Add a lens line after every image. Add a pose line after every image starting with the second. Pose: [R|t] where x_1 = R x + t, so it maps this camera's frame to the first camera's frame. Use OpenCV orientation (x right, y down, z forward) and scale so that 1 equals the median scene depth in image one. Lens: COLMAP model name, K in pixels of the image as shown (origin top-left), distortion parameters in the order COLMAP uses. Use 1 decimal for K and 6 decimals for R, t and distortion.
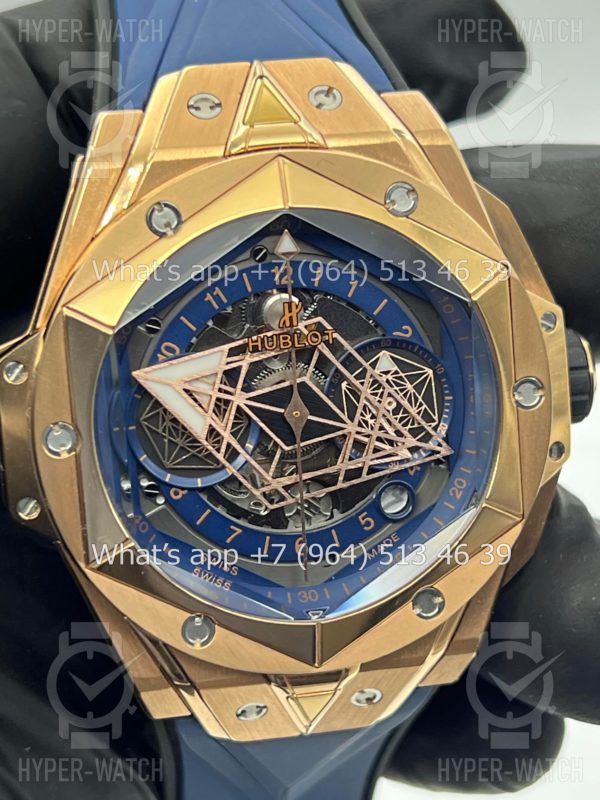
lens RADIAL K [[1867.8, 0, 300.0], [0, 1867.8, 400.0], [0, 0, 1]] dist [0.158282, -0.217174]
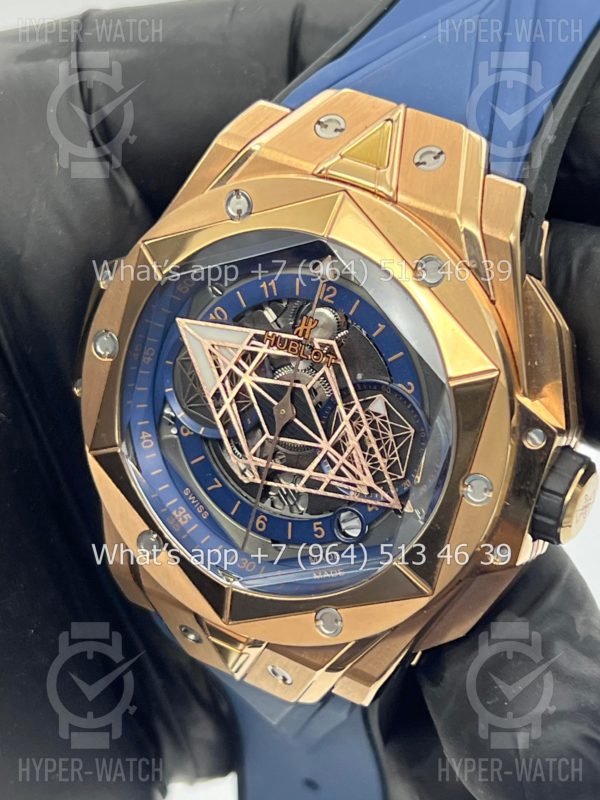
lens RADIAL K [[1867.8, 0, 300.0], [0, 1867.8, 400.0], [0, 0, 1]] dist [0.158282, -0.217174]
pose [[0.757979, 0.418448, -0.500369, 0.556105], [-0.386261, 0.906093, 0.172622, -0.193621], [0.525614, 0.062430, 0.848430, 0.058234]]
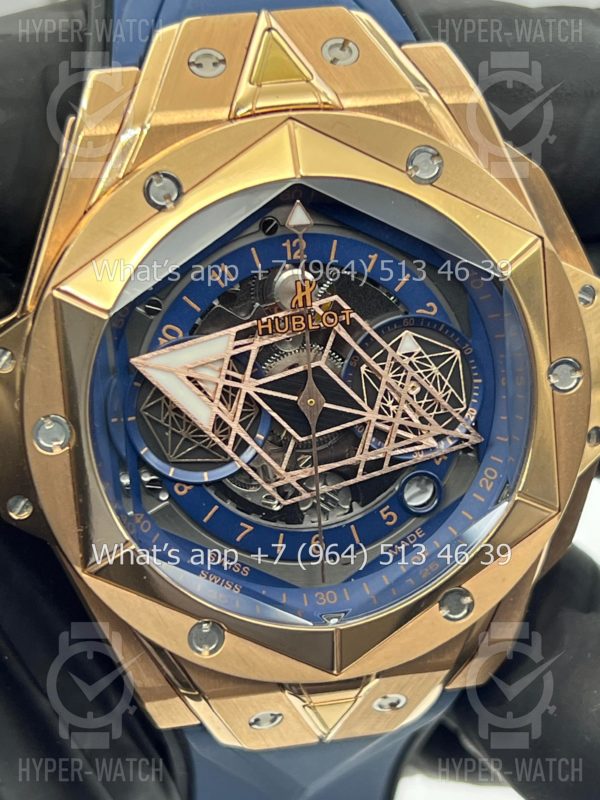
lens RADIAL K [[1867.8, 0, 300.0], [0, 1867.8, 400.0], [0, 0, 1]] dist [0.158282, -0.217174]
pose [[0.999903, -0.007791, -0.011530, 0.003192], [0.008336, 0.998814, 0.047969, -0.036996], [0.011142, -0.048061, 0.998782, 0.086549]]
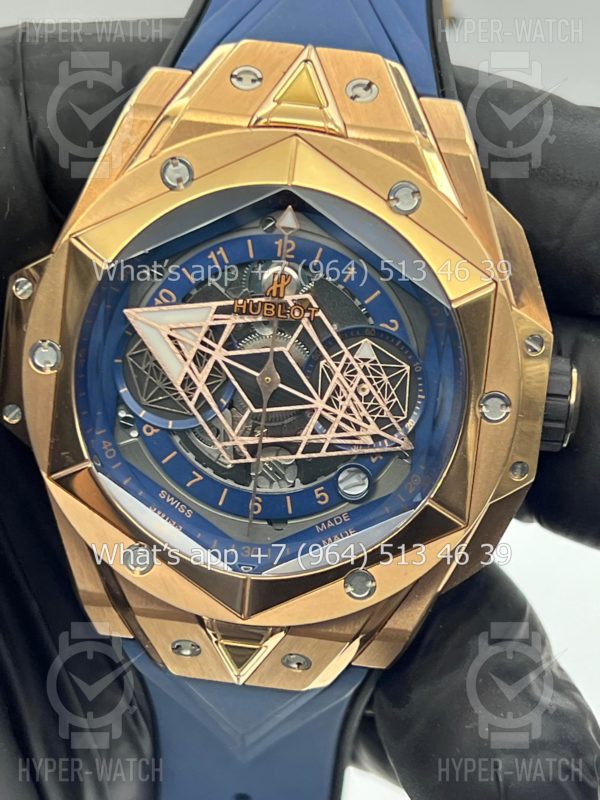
lens RADIAL K [[1867.8, 0, 300.0], [0, 1867.8, 400.0], [0, 0, 1]] dist [0.158282, -0.217174]
pose [[0.955799, 0.206445, -0.209353, 0.236649], [-0.206930, 0.978155, 0.019831, -0.005962], [0.208874, 0.024367, 0.977639, -0.027161]]
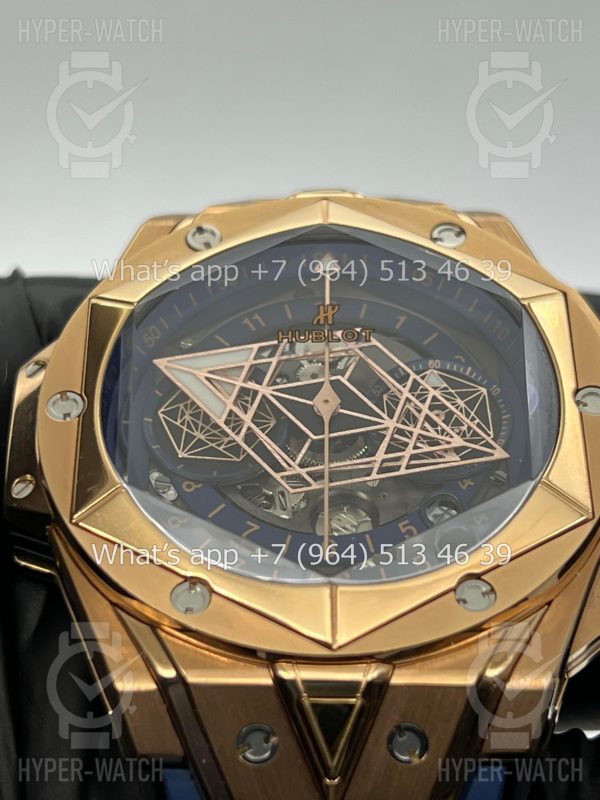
lens RADIAL K [[1867.8, 0, 300.0], [0, 1867.8, 400.0], [0, 0, 1]] dist [0.158282, -0.217174]
pose [[0.978562, -0.066489, -0.194927, 0.160236], [-0.091244, 0.708546, -0.699741, 0.634478], [0.184639, 0.702526, 0.687289, 0.373242]]
